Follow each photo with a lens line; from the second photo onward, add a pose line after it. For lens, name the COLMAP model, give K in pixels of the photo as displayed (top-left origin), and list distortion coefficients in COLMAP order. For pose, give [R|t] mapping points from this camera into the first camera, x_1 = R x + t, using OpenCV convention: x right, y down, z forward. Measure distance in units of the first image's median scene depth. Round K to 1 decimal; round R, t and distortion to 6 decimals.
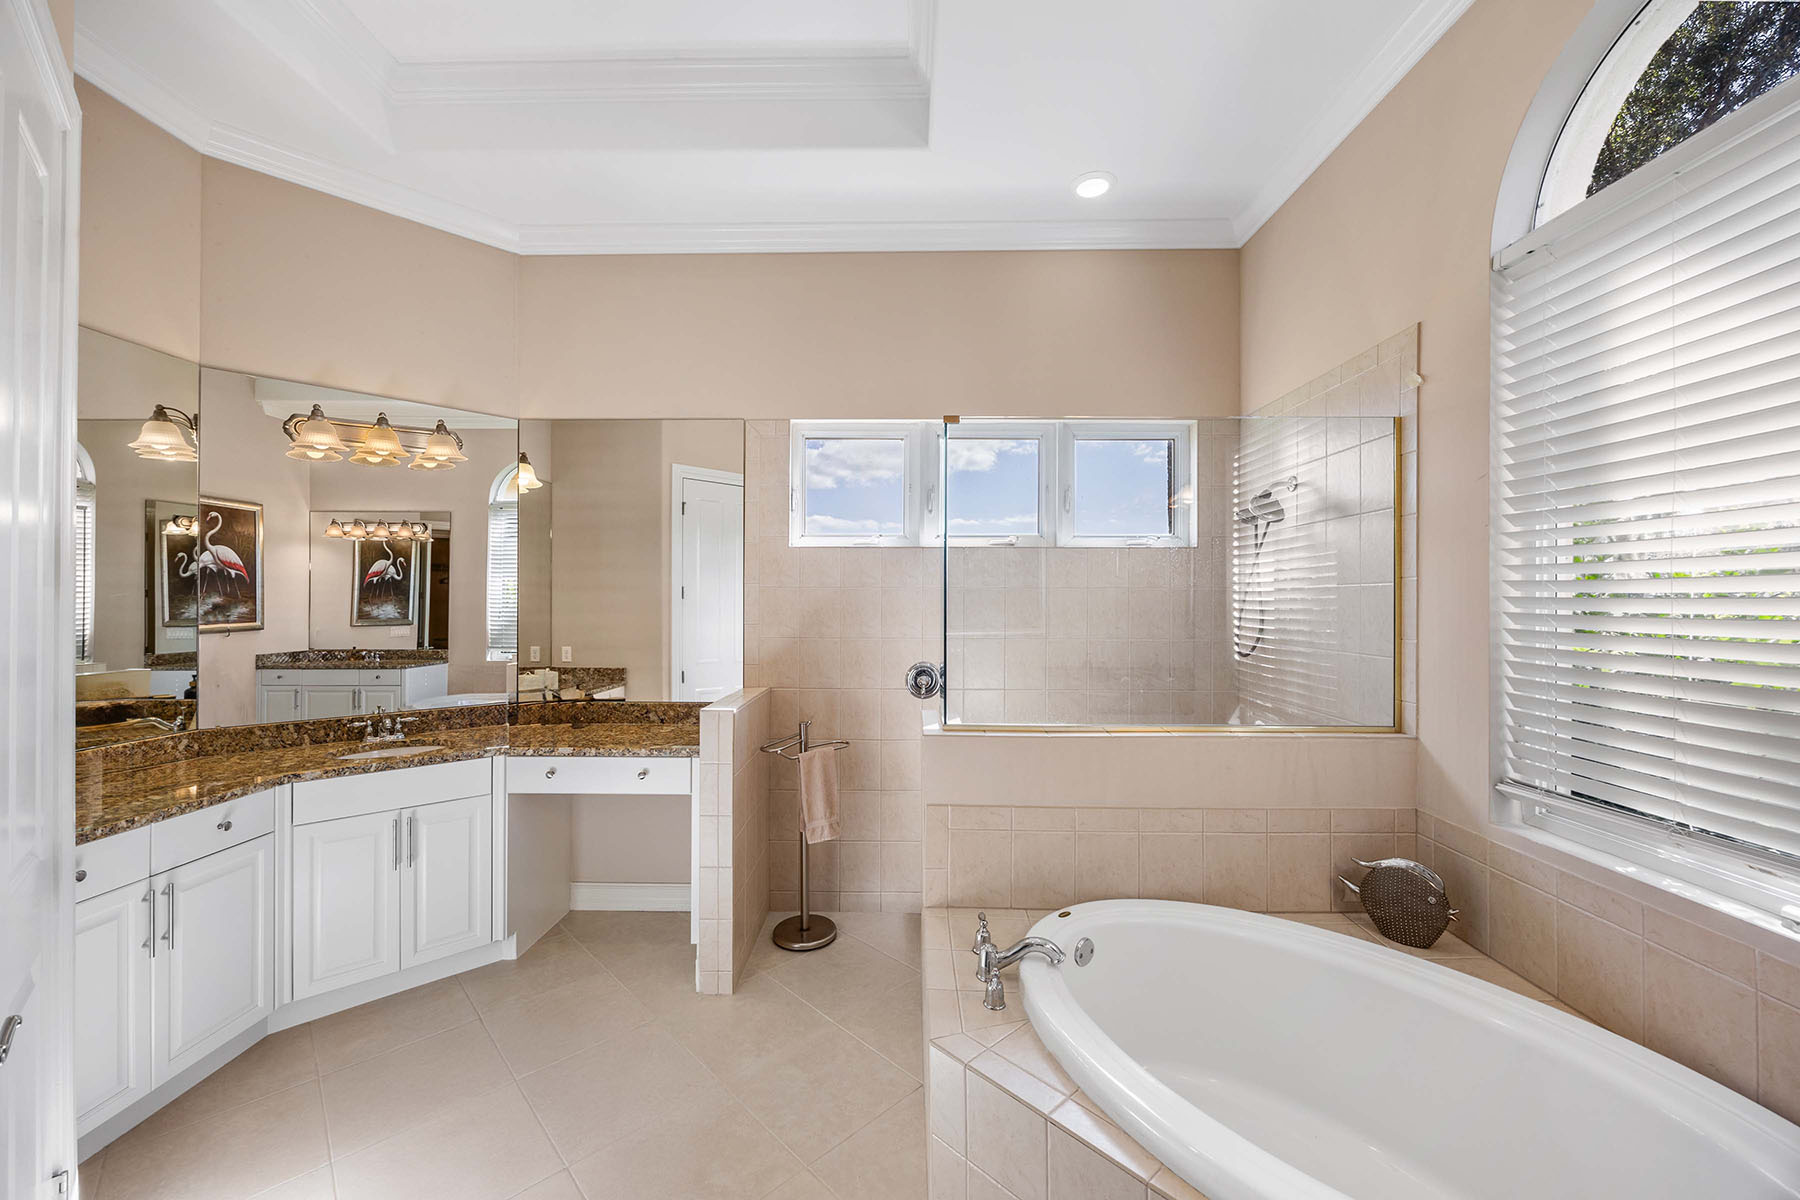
lens RADIAL K [[691.6, 0, 904.0], [0, 691.6, 592.9], [0, 0, 1]] dist [-0.000627, 0.000033]
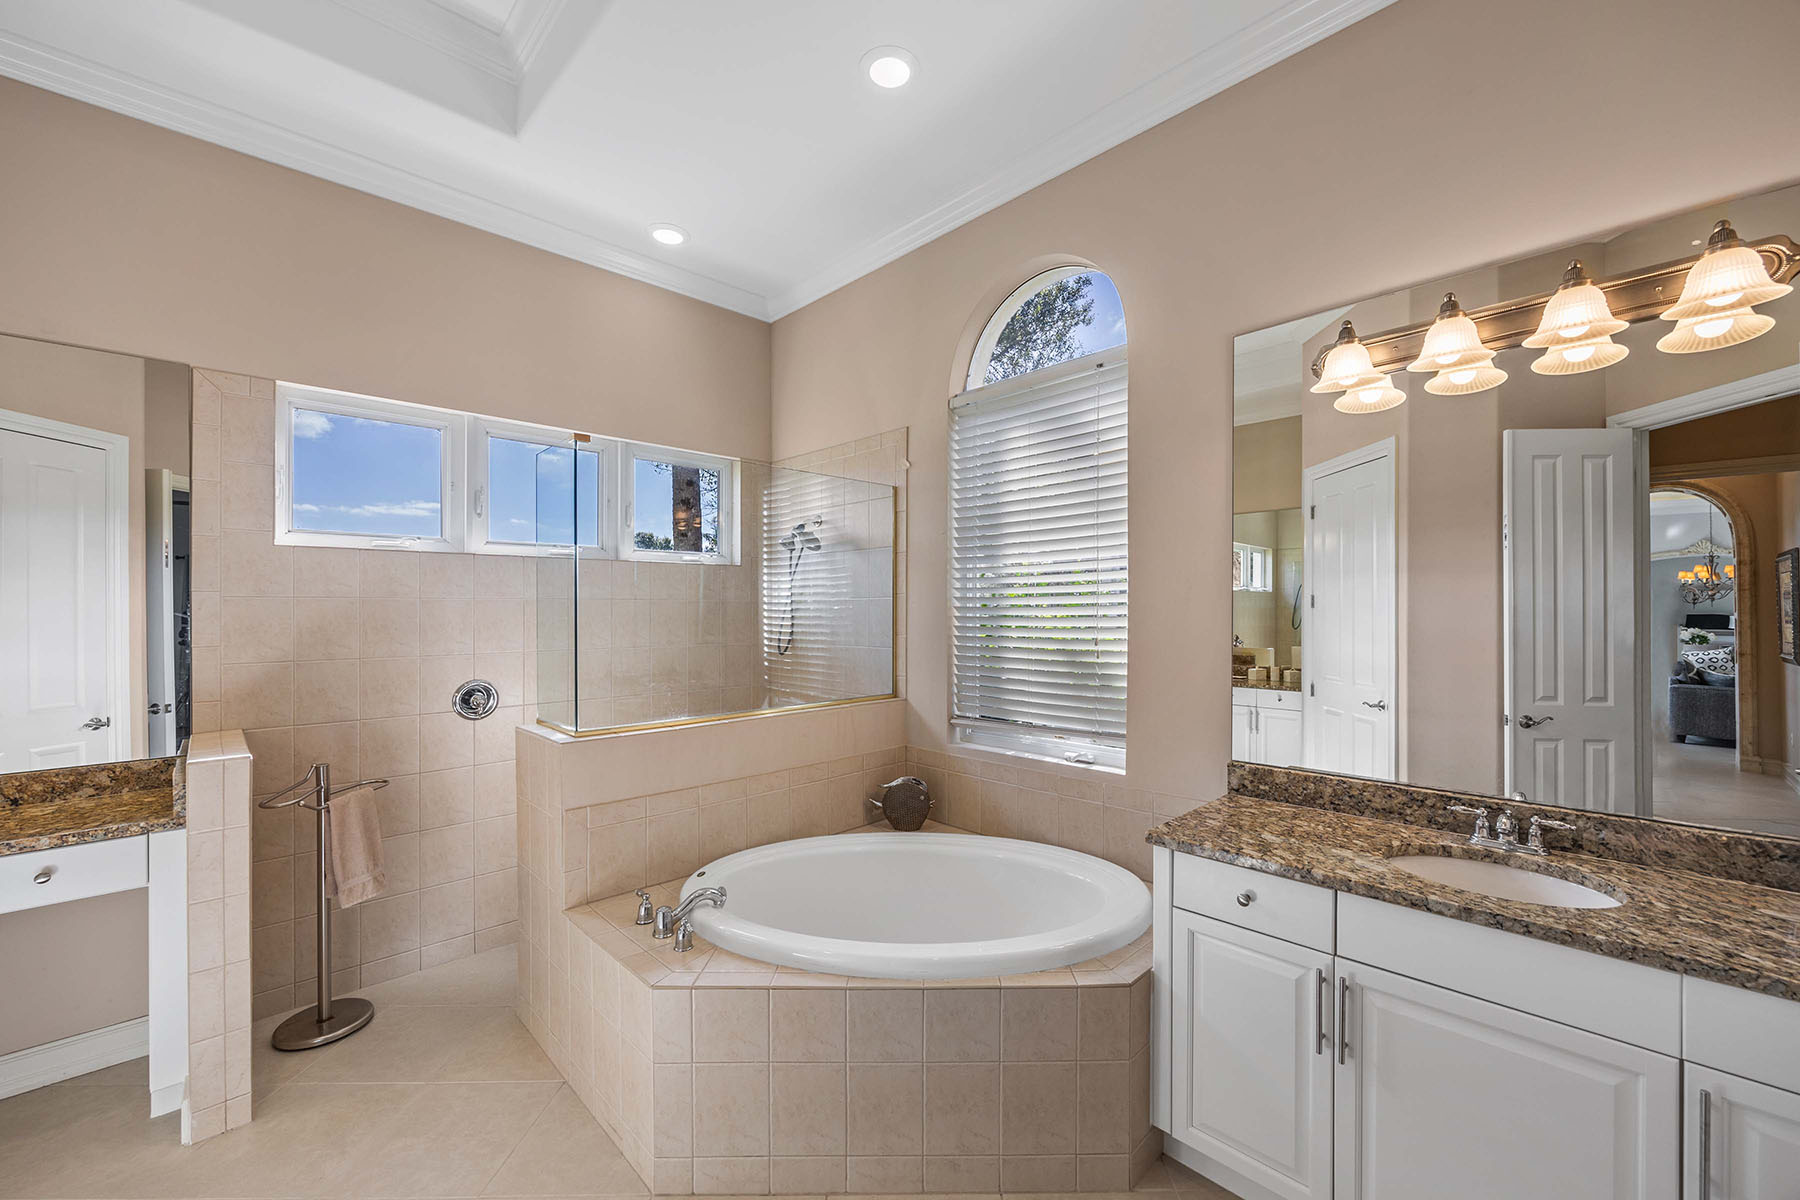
lens RADIAL K [[710.8, 0, 937.5], [0, 710.8, 606.6], [0, 0, 1]] dist [0.001948, 0.000323]
pose [[0.685862, -0.003705, 0.727722, -0.346462], [-0.001018, 0.999981, 0.006051, -0.003942], [-0.727731, -0.004891, 0.685845, -0.123708]]
